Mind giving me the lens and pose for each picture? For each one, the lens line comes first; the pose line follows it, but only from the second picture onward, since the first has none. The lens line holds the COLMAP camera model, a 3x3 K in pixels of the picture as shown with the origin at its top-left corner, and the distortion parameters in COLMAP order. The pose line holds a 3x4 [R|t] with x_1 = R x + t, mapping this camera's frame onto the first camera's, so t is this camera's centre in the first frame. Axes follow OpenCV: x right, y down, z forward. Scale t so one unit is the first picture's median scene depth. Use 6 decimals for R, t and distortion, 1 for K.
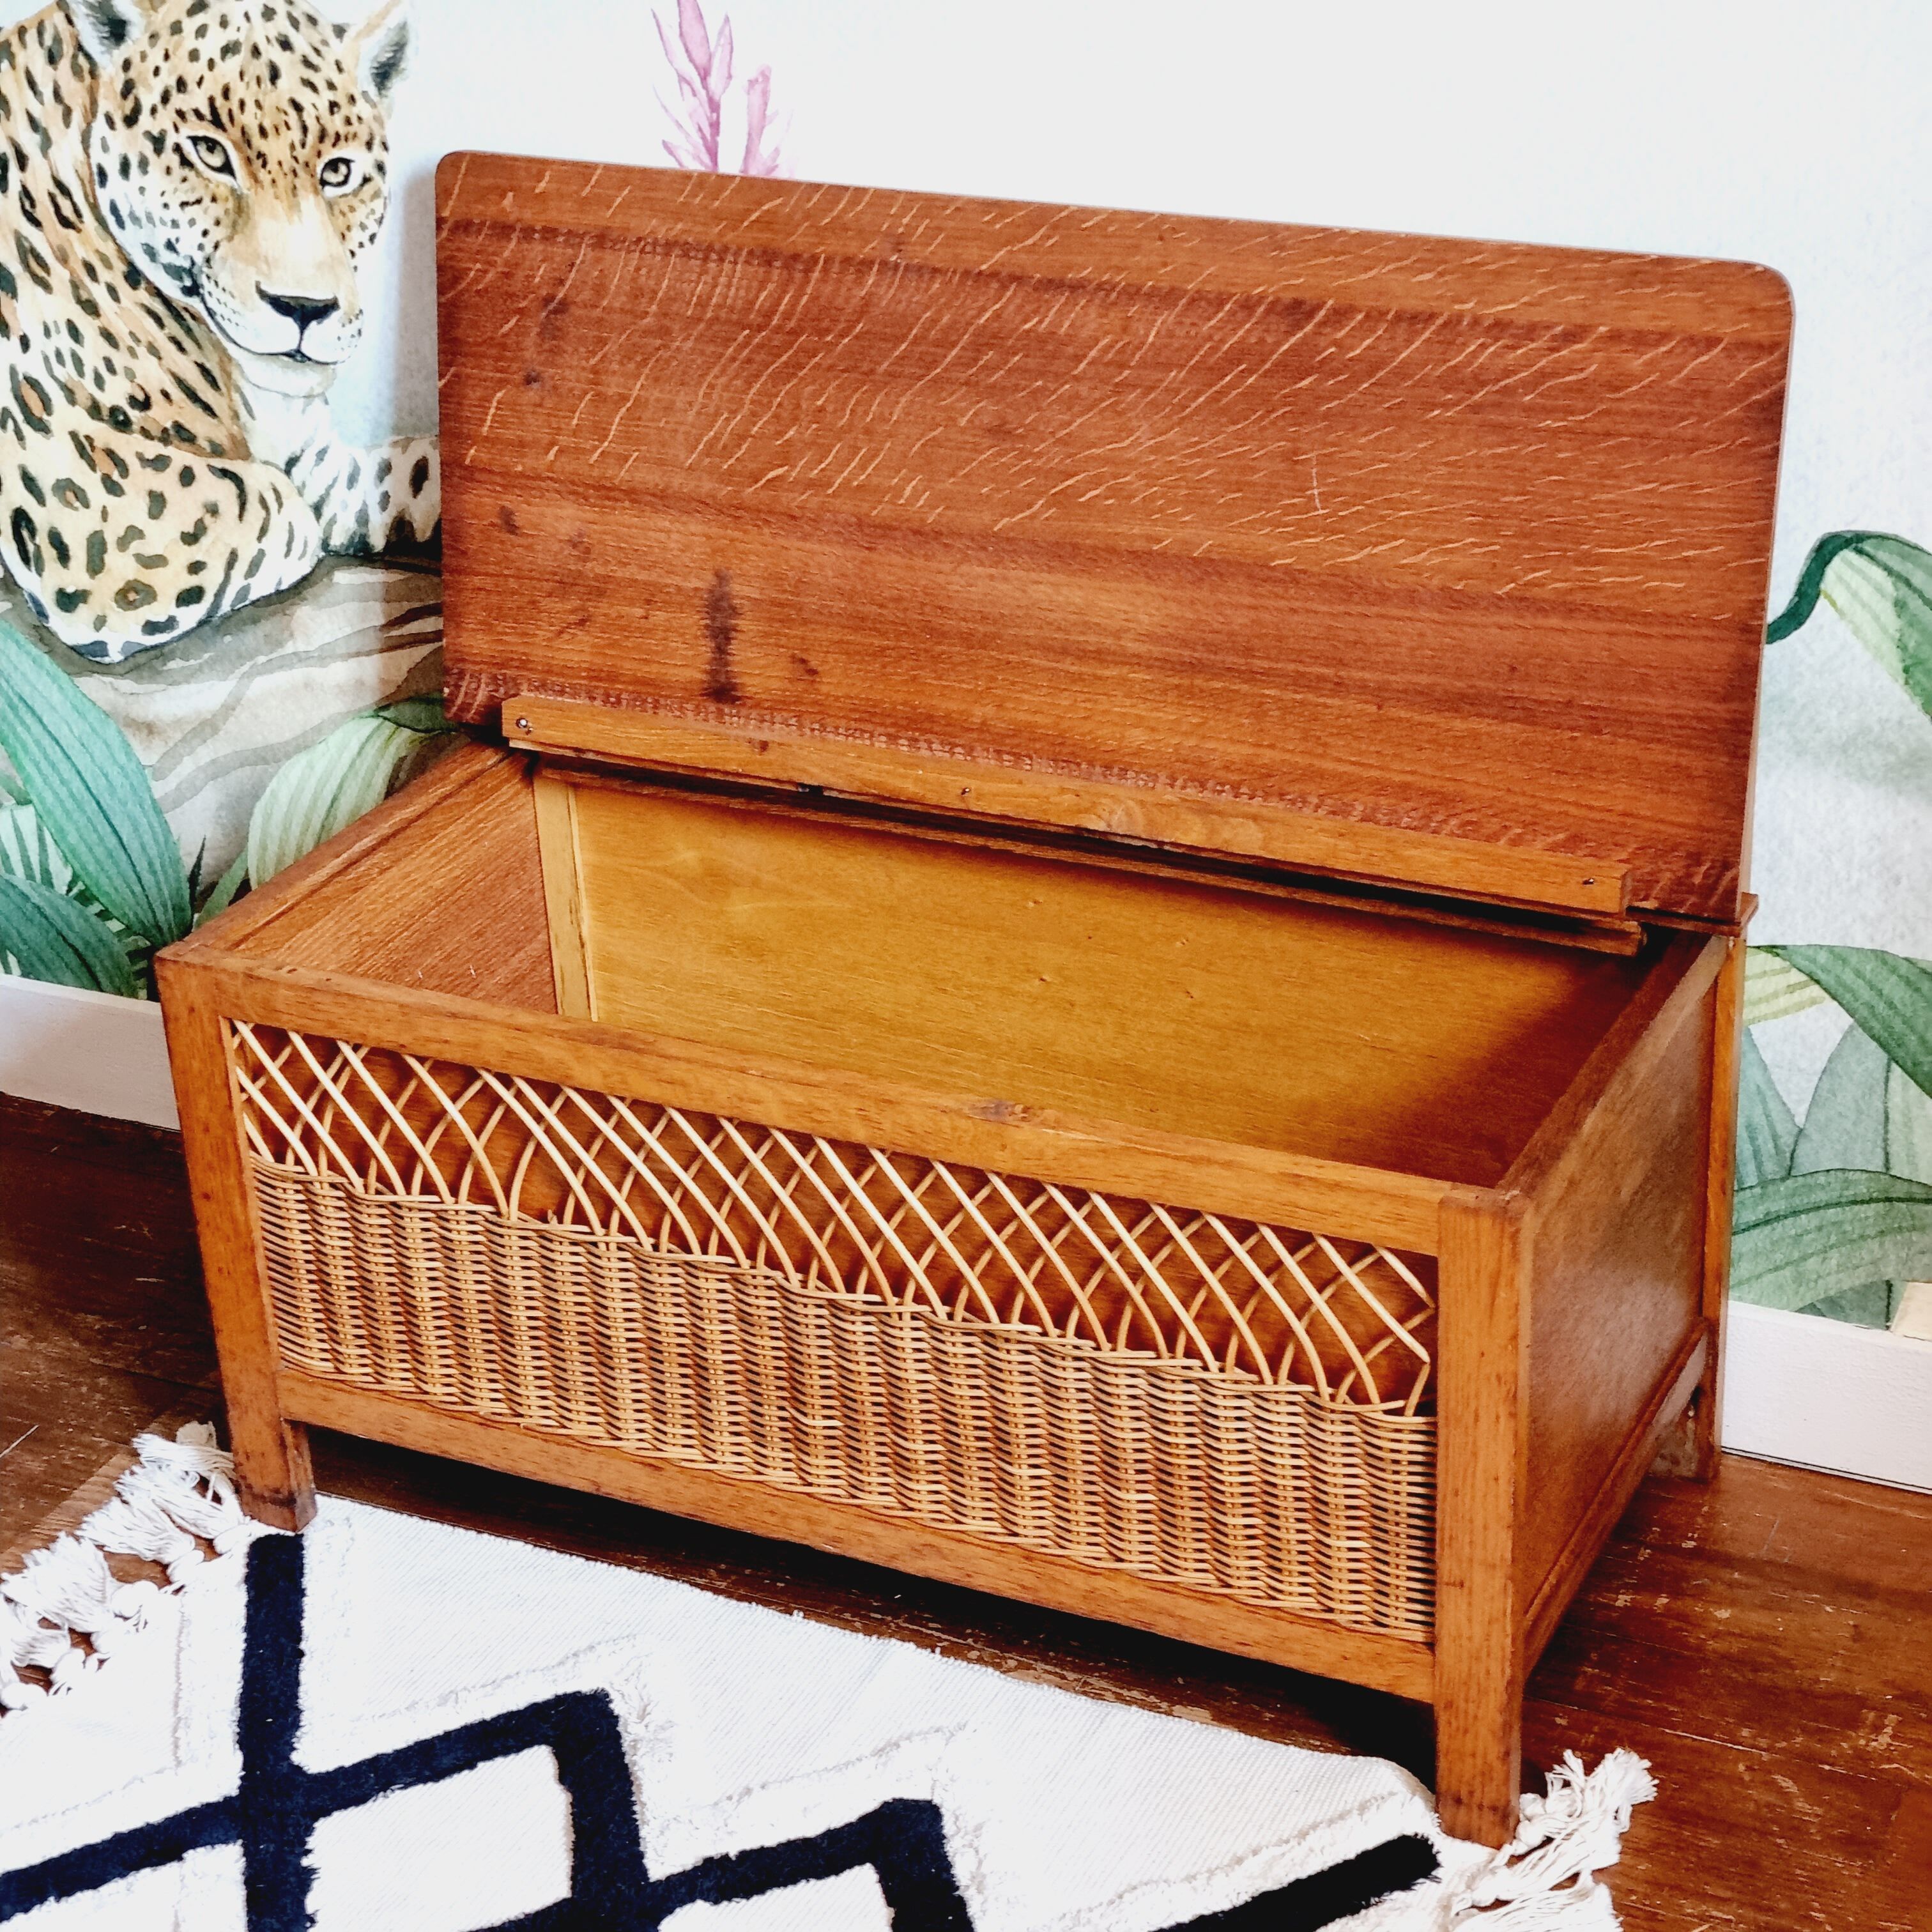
lens RADIAL K [[3923.8, 0, 985.9], [0, 3923.8, 1002.4], [0, 0, 1]] dist [0.077115, 0.000000]
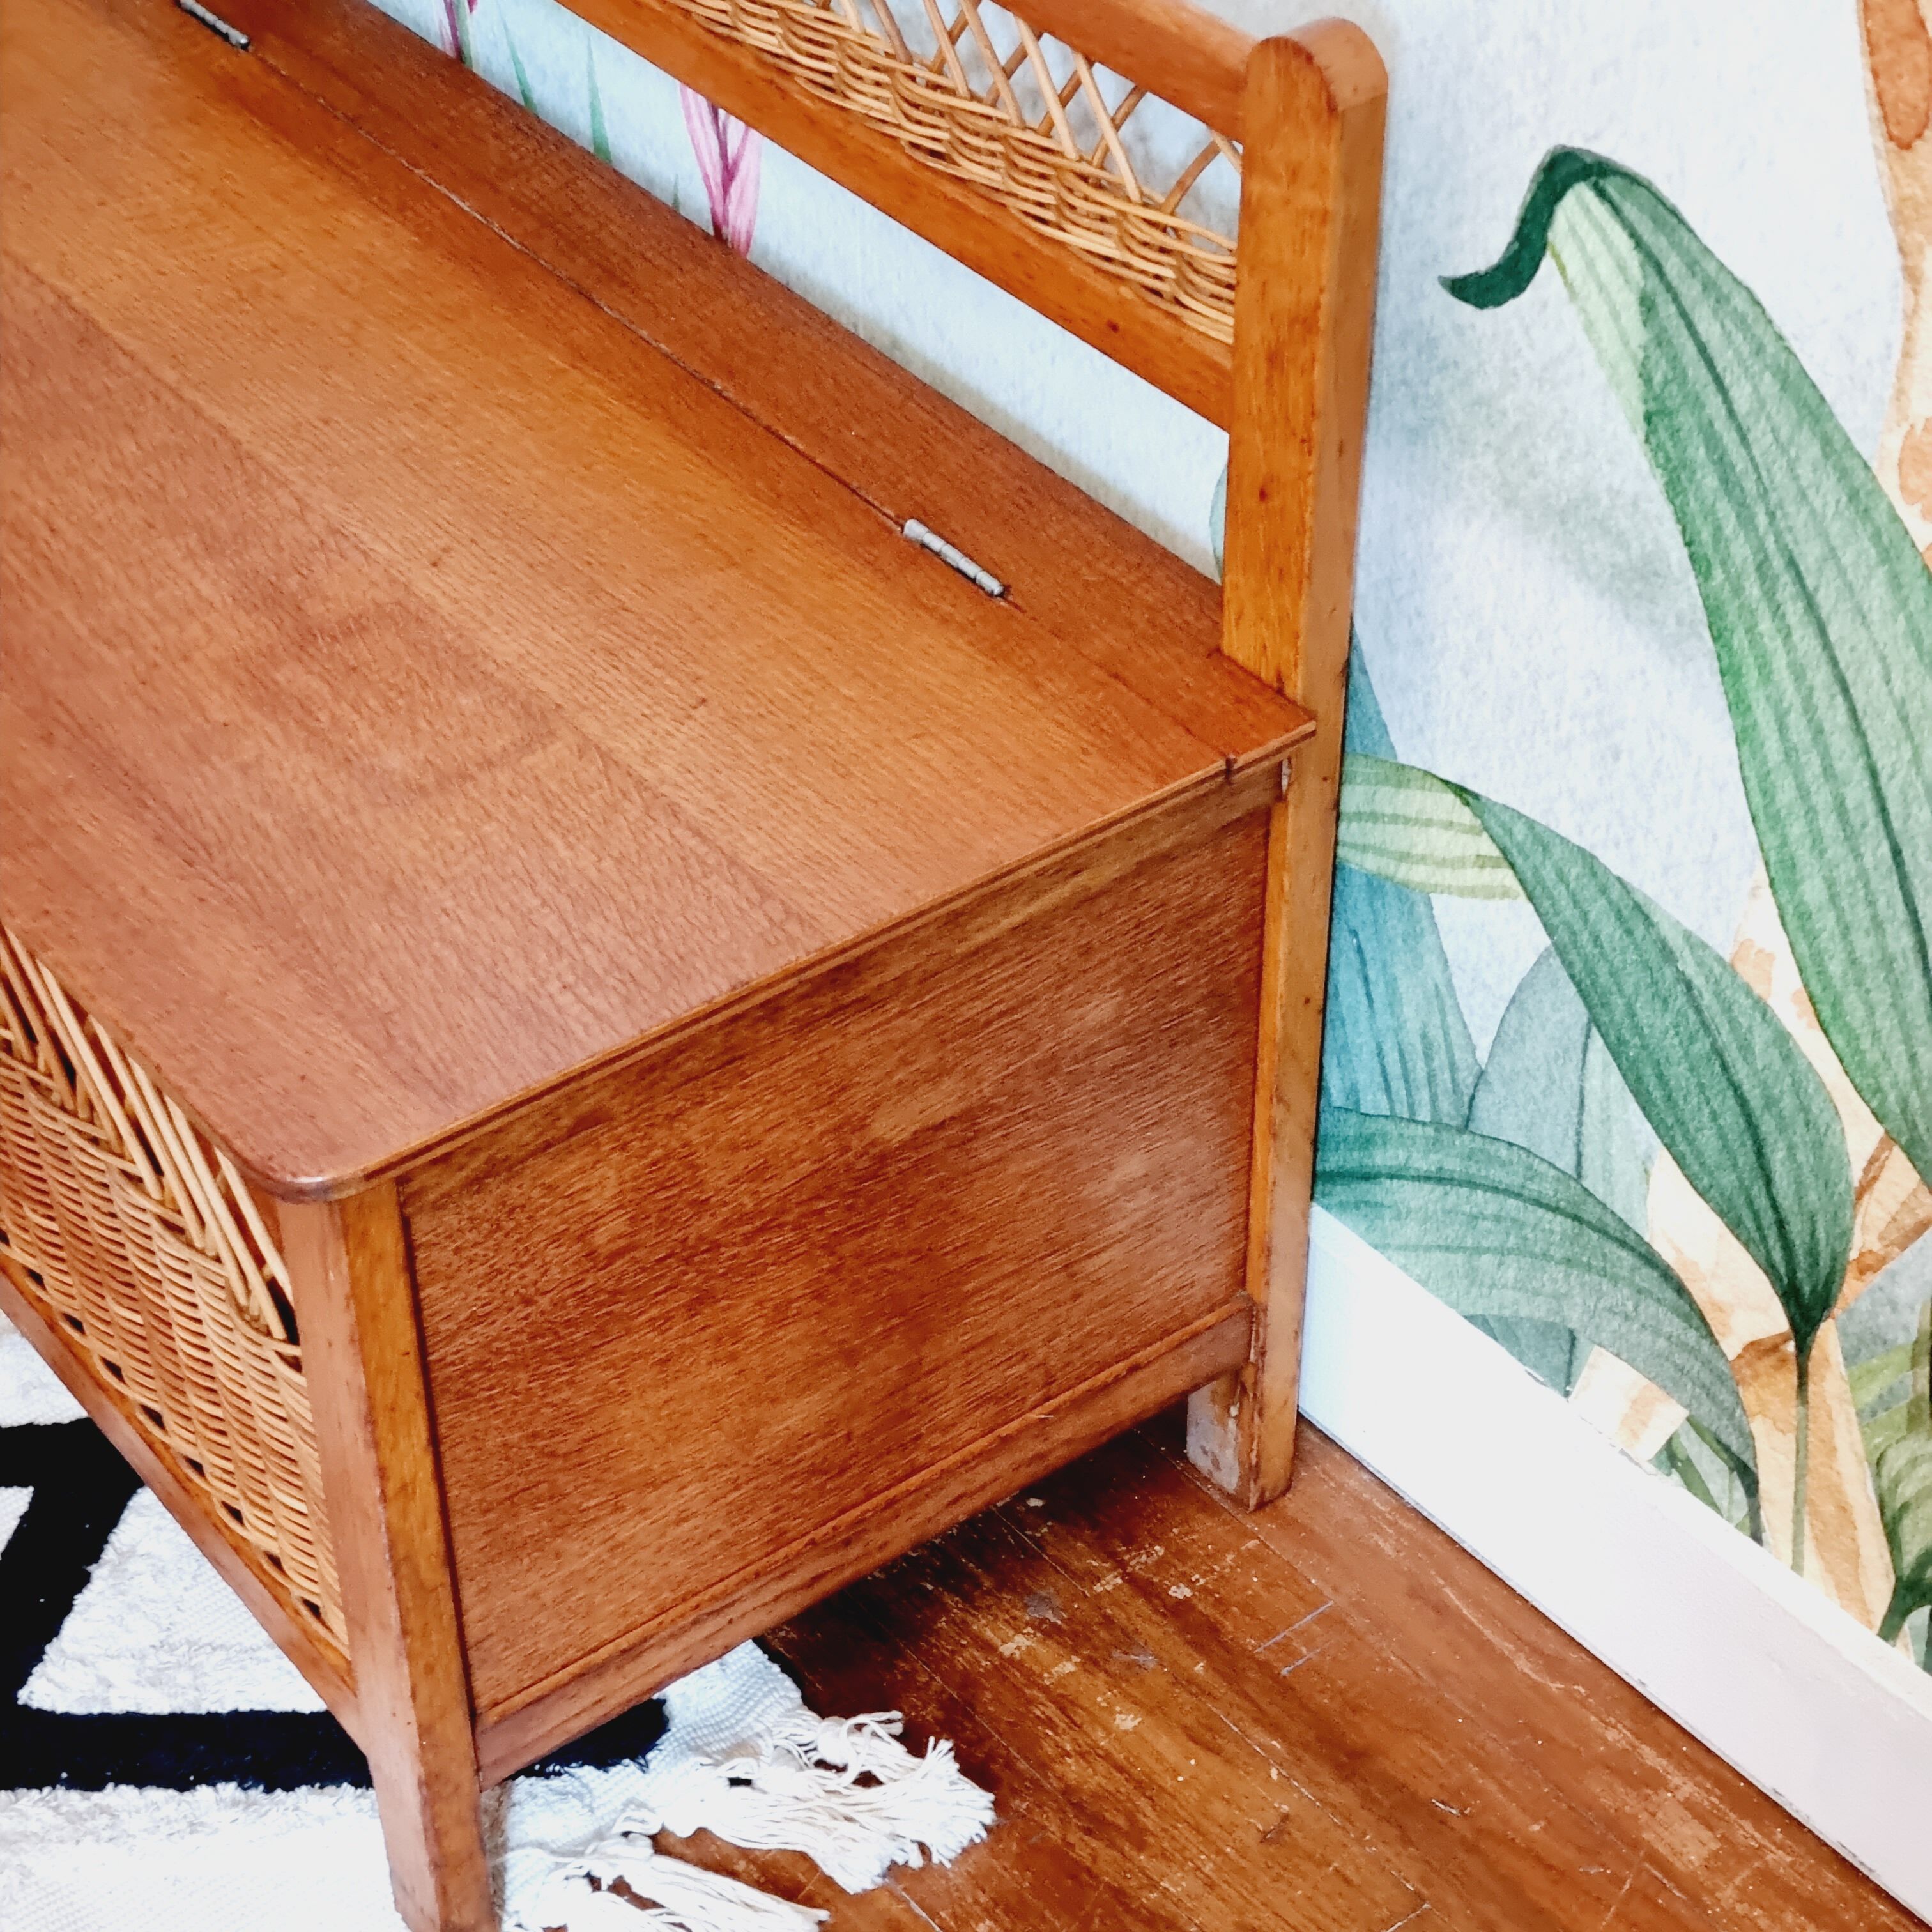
lens RADIAL K [[3820.1, 0, 1042.9], [0, 3820.1, 1035.7], [0, 0, 1]] dist [0.036803, 0.000000]
pose [[0.899551, 0.312097, -0.305619, 0.337102], [-0.229303, 0.932889, 0.277737, -0.129072], [0.371790, -0.179759, 0.910746, 0.432608]]
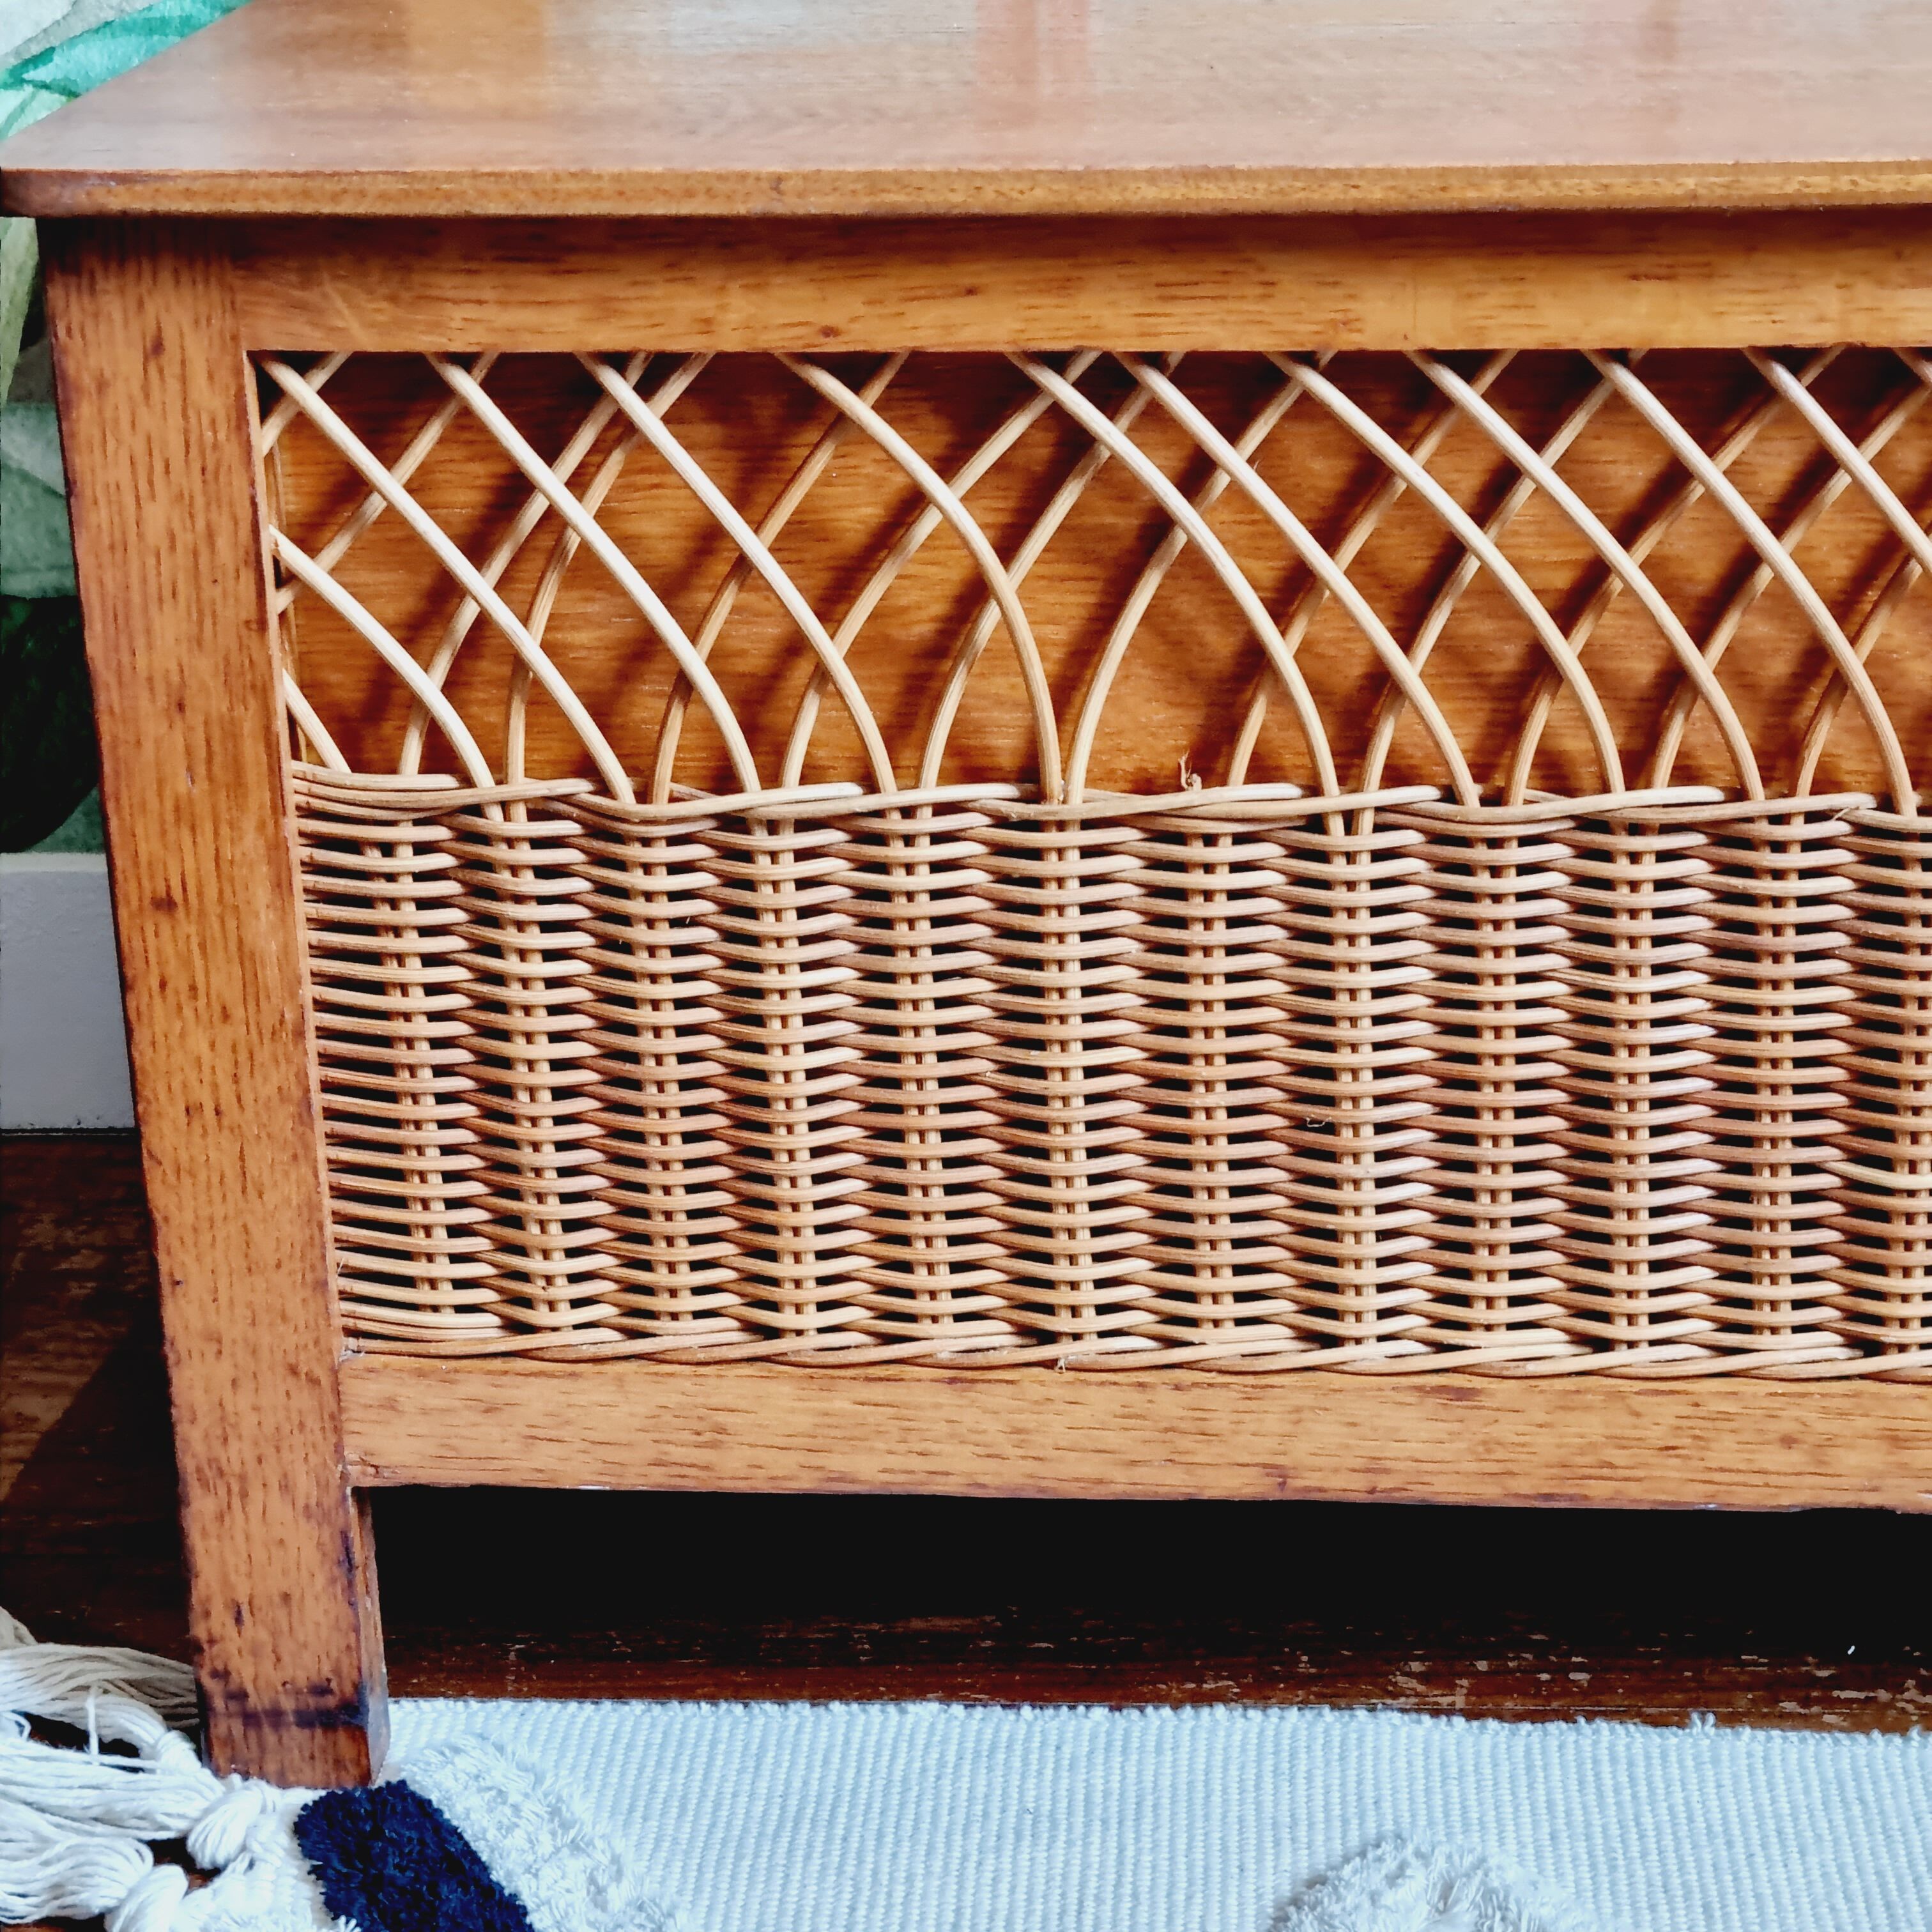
lens RADIAL K [[3923.8, 0, 1020.7], [0, 3923.8, 1018.6], [0, 0, 1]] dist [0.077115, 0.000000]
pose [[0.924273, -0.112294, 0.364842, -0.267441], [0.149781, 0.985792, -0.076032, 0.104088], [-0.351120, 0.124920, 0.927960, 0.632902]]
